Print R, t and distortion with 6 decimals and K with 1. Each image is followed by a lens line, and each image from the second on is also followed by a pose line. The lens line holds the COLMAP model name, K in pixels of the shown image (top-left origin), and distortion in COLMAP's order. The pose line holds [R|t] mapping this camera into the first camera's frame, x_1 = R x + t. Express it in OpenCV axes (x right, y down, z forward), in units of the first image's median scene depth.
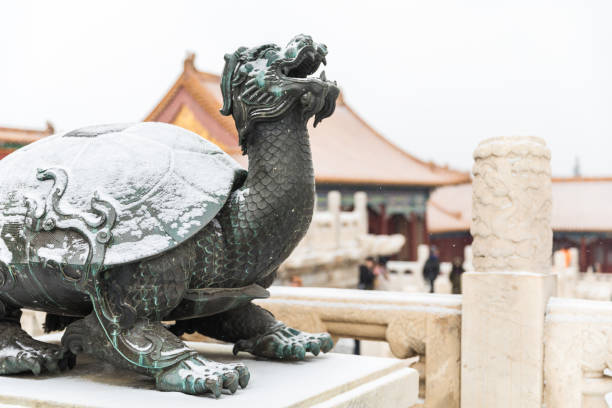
lens RADIAL K [[884.0, 0, 303.1], [0, 884.0, 202.5], [0, 0, 1]] dist [-0.017760, 0.000000]
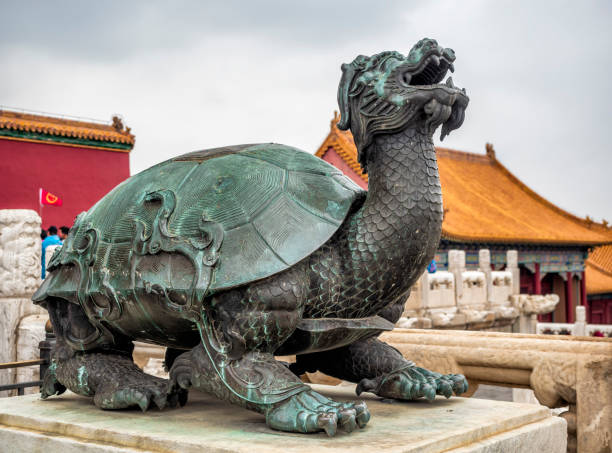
lens RADIAL K [[886.3, 0, 306.4], [0, 886.3, 224.6], [0, 0, 1]] dist [0.006213, 0.000000]
pose [[0.986505, -0.010624, -0.163388, 0.024616], [0.003567, 0.999050, -0.043427, 0.040359], [0.163695, 0.042258, 0.985606, 0.091232]]
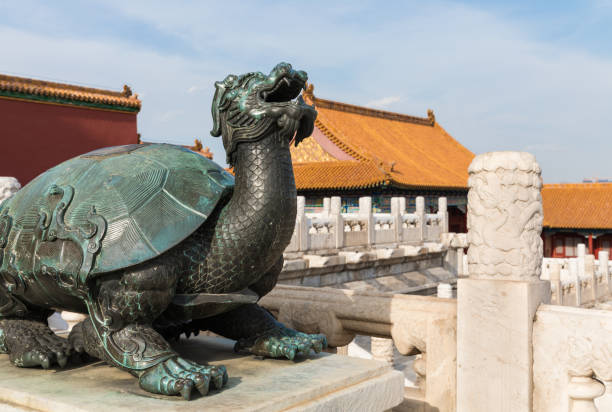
lens RADIAL K [[714.7, 0, 315.9], [0, 714.7, 163.6], [0, 0, 1]] dist [-0.002772, 0.000000]
pose [[0.992572, -0.004241, -0.121581, 0.149044], [-0.002495, 0.998473, -0.055194, -0.015778], [0.121630, 0.055087, 0.991046, 0.131475]]
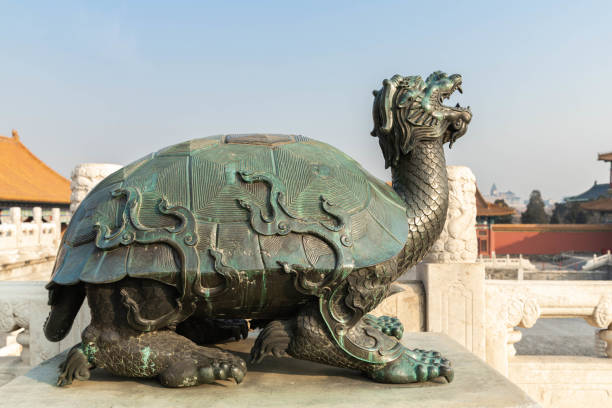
lens RADIAL K [[569.8, 0, 306.5], [0, 569.8, 216.2], [0, 0, 1]] dist [0.009163, 0.000000]
pose [[0.862281, 0.009680, 0.506338, -0.561534], [-0.009721, 0.999949, -0.002562, 0.012255], [-0.506337, -0.002713, 0.862332, 0.422791]]
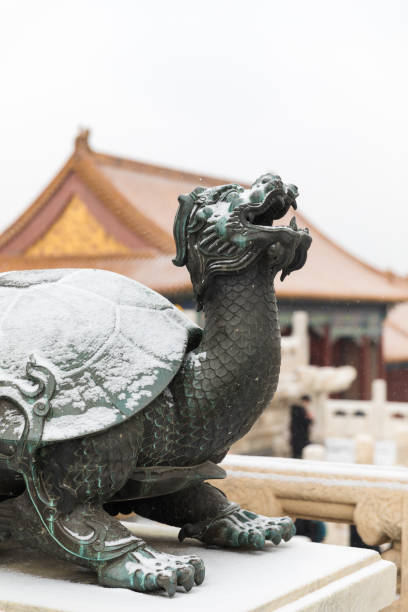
lens RADIAL K [[1135.4, 0, 198.0], [0, 1135.4, 308.1], [0, 0, 1]] dist [-0.031441, 0.000000]
pose [[0.999650, 0.014274, -0.022287, -0.044741], [-0.014496, 0.999847, -0.009803, -0.047882], [0.022143, 0.010122, 0.999704, -0.108831]]
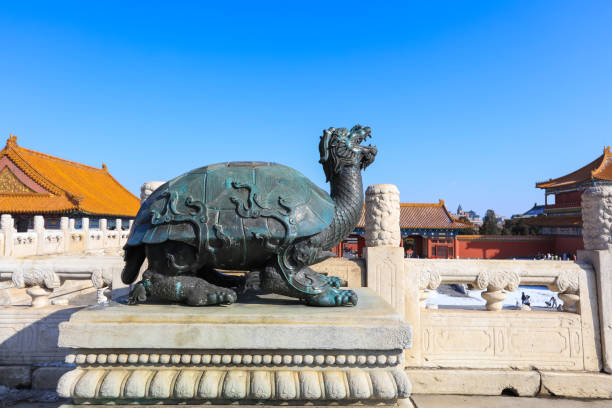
lens RADIAL K [[429.9, 0, 307.3], [0, 429.9, 202.9], [0, 0, 1]] dist [-0.030113, 0.003350]
pose [[0.874464, 0.044758, 0.483020, -0.581795], [-0.016903, 0.997941, -0.061870, 0.052014], [-0.484795, 0.045939, 0.873420, 0.207806]]
